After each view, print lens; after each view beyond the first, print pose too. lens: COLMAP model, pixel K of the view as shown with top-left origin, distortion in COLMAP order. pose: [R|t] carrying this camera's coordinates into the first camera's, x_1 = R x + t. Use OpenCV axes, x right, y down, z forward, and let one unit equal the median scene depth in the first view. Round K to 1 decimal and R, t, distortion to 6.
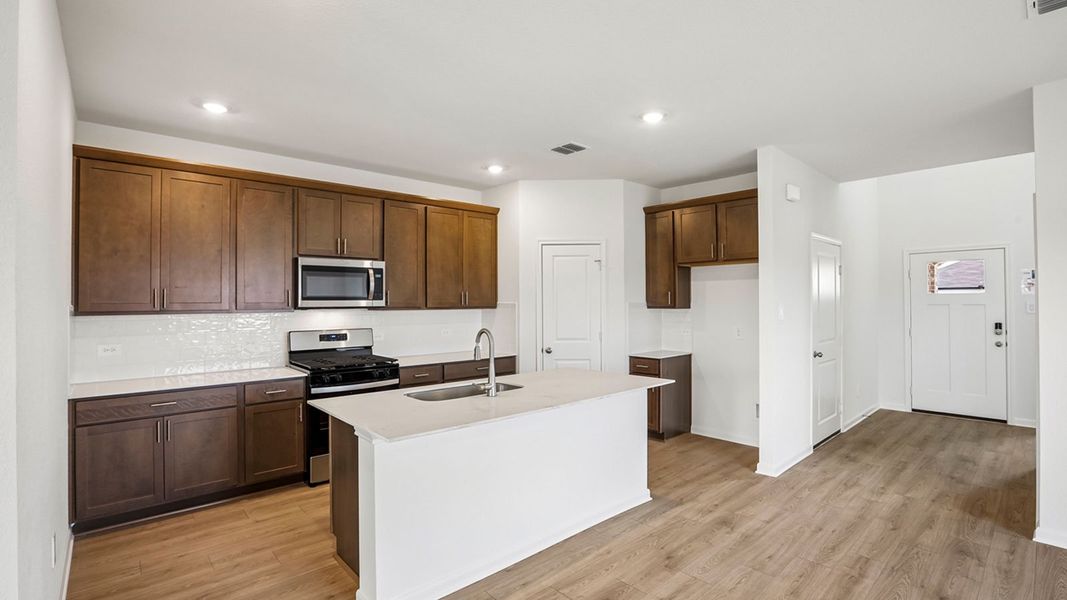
lens RADIAL K [[479.3, 0, 533.5], [0, 479.3, 300.0], [0, 0, 1]] dist [-0.031589, 0.031474]
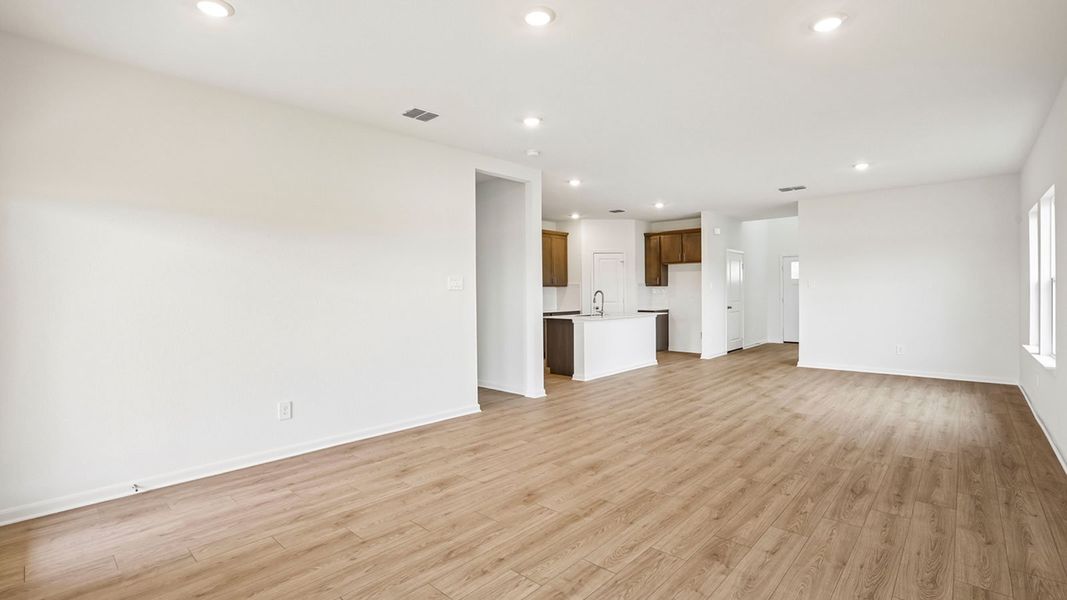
lens RADIAL K [[479.3, 0, 533.5], [0, 479.3, 300.0], [0, 0, 1]] dist [-0.031589, 0.031474]
pose [[0.995910, -0.005287, 0.090195, -0.401088], [0.004121, 0.999906, 0.013106, 0.047112], [-0.090255, -0.012681, 0.995838, -0.906005]]
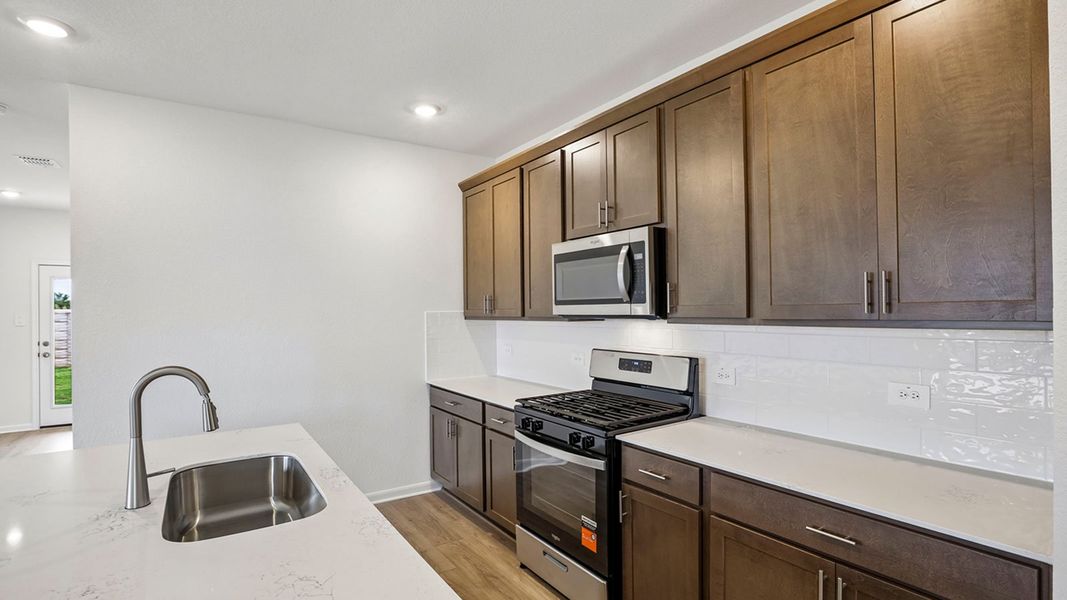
lens RADIAL K [[526.0, 0, 533.5], [0, 526.0, 300.0], [0, 0, 1]] dist [-0.049640, 0.000088]
pose [[-0.160211, -0.009500, -0.987037, 0.229943], [0.012055, 0.999860, -0.011580, 0.001750], [0.987009, -0.013754, -0.160074, 0.874926]]
